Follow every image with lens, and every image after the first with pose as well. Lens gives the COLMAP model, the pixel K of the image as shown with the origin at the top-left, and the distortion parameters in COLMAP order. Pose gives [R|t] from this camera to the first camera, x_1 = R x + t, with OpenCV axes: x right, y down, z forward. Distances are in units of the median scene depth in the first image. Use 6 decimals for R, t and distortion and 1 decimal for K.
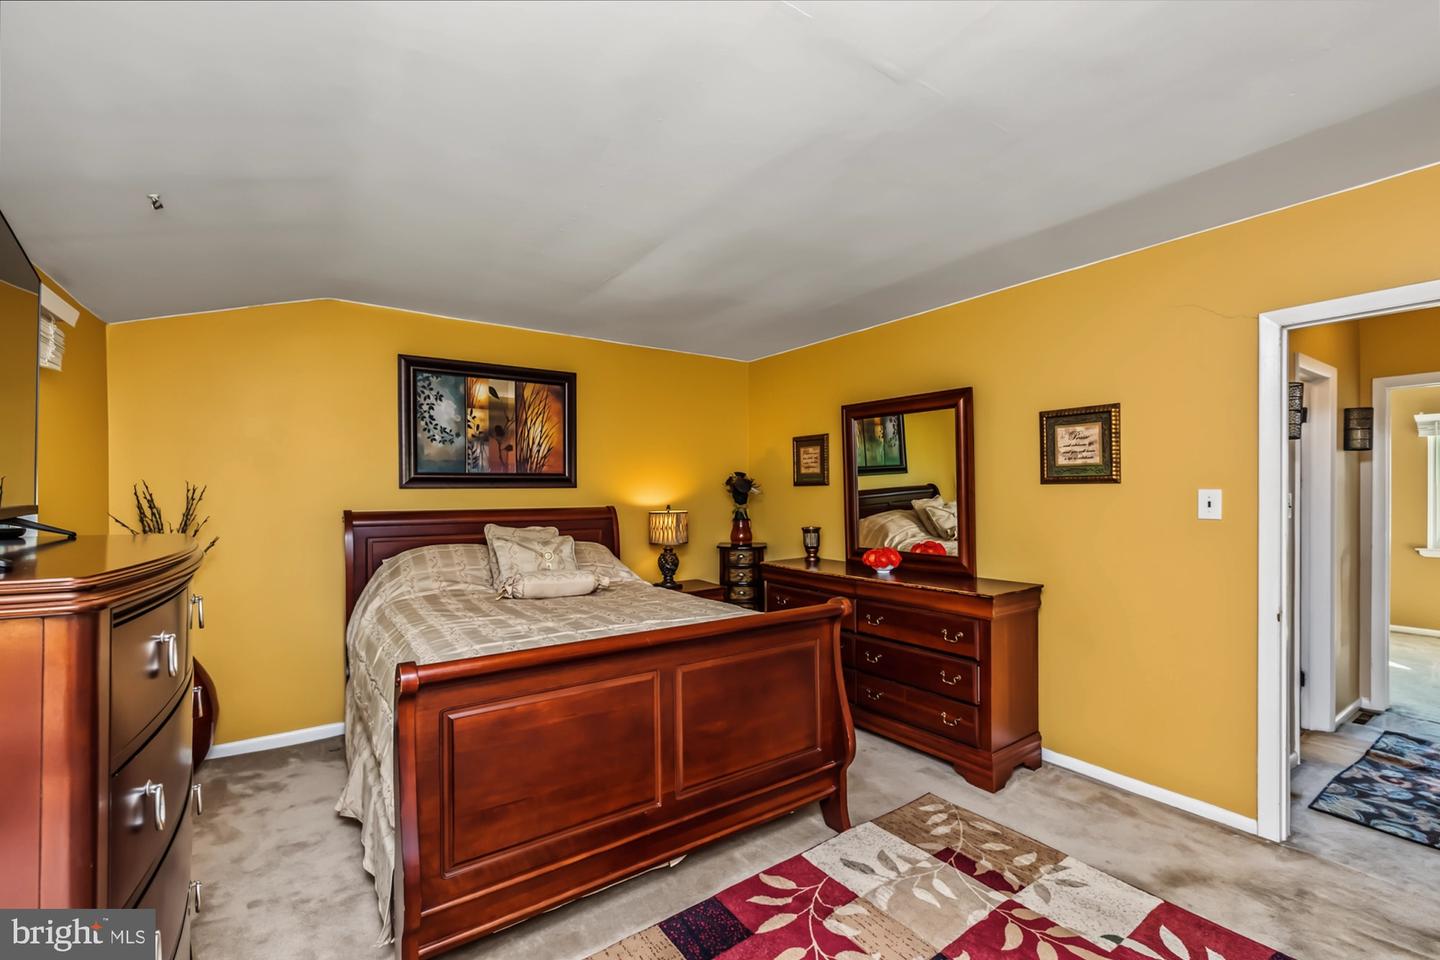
lens RADIAL K [[614.1, 0, 729.4], [0, 614.1, 487.0], [0, 0, 1]] dist [0.000072, 0.000398]
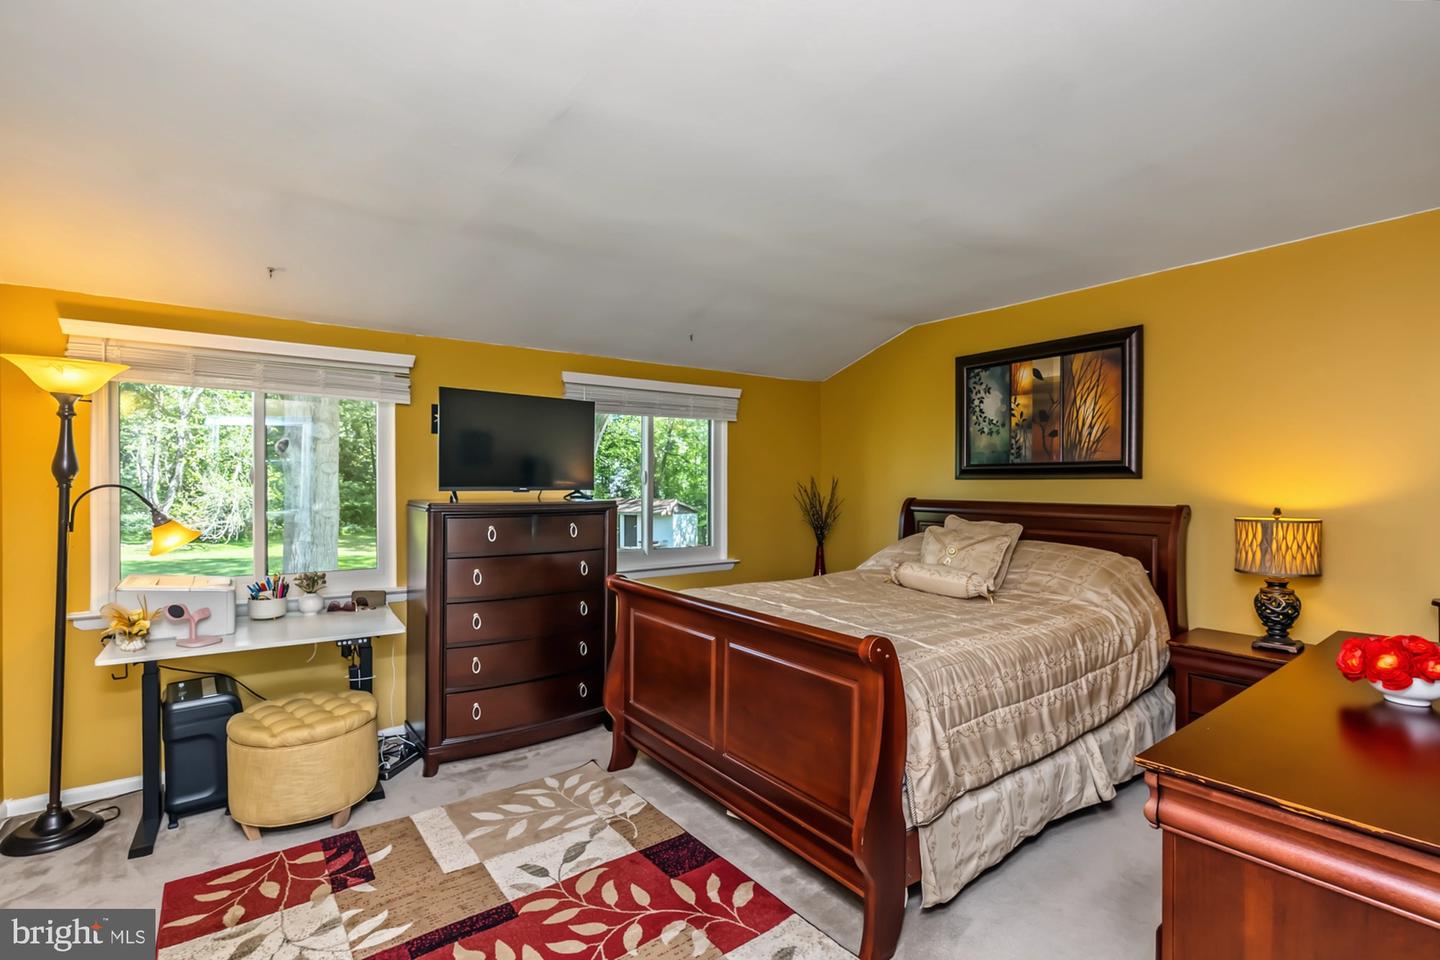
lens RADIAL K [[663.7, 0, 711.8], [0, 663.7, 481.2], [0, 0, 1]] dist [0.002576, 0.000096]
pose [[0.004408, 0.003590, -0.999984, 0.632290], [0.003569, 0.999987, 0.003605, -0.000639], [0.999984, -0.003585, 0.004395, 0.542059]]
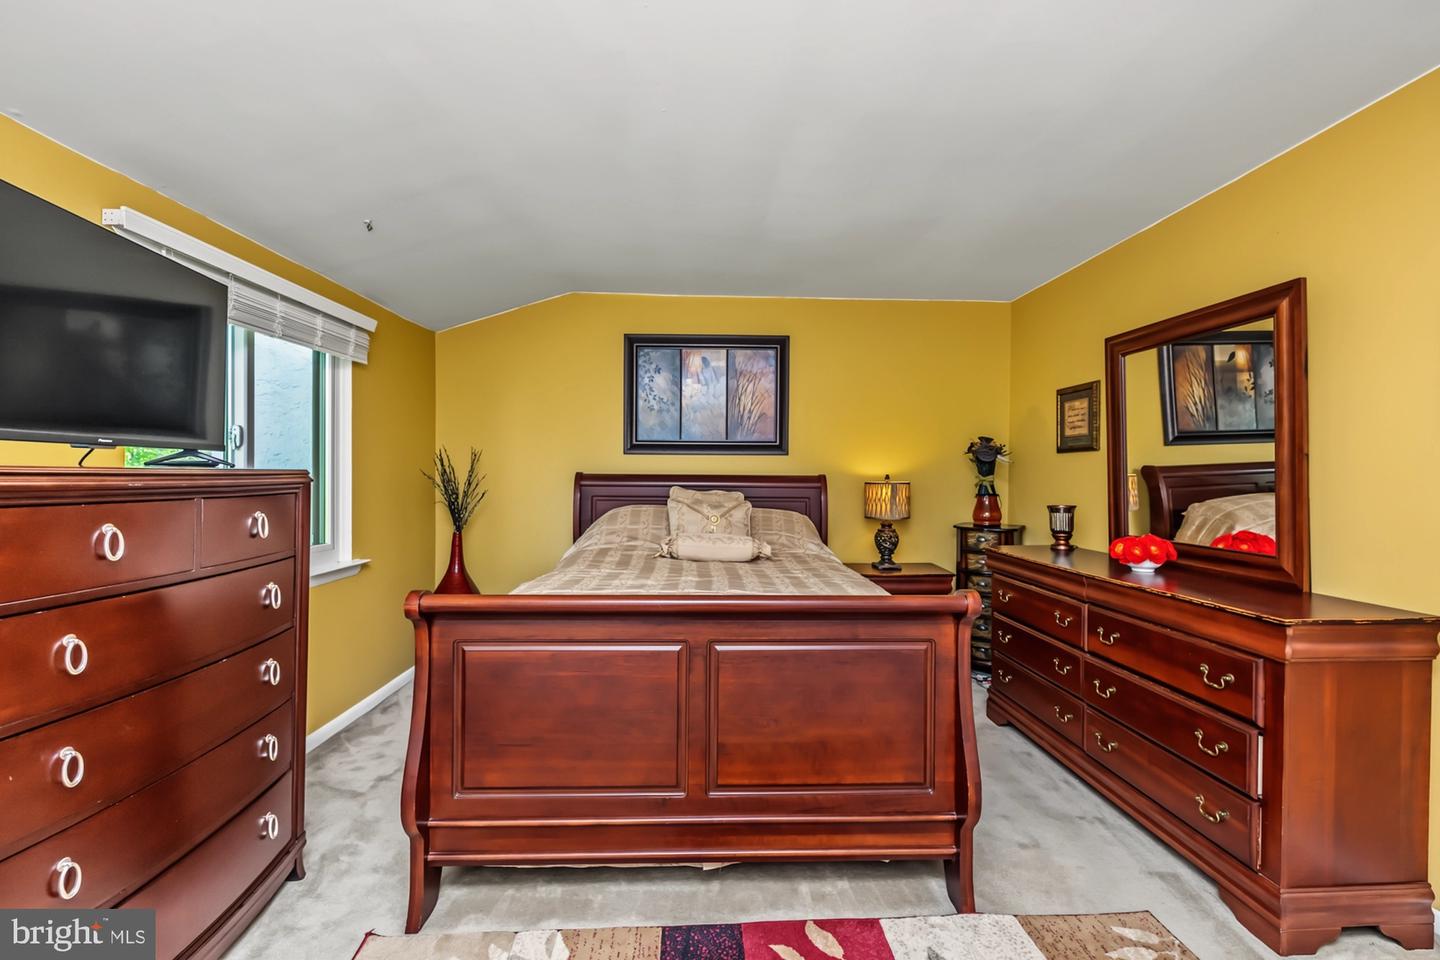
lens RADIAL K [[614.1, 0, 726.7], [0, 614.1, 473.0], [0, 0, 1]] dist [0.000072, 0.000398]
pose [[0.836497, 0.010236, -0.547876, 0.226185], [-0.008299, 0.999947, 0.006010, 0.027898], [0.547909, -0.000481, 0.836538, 0.162184]]
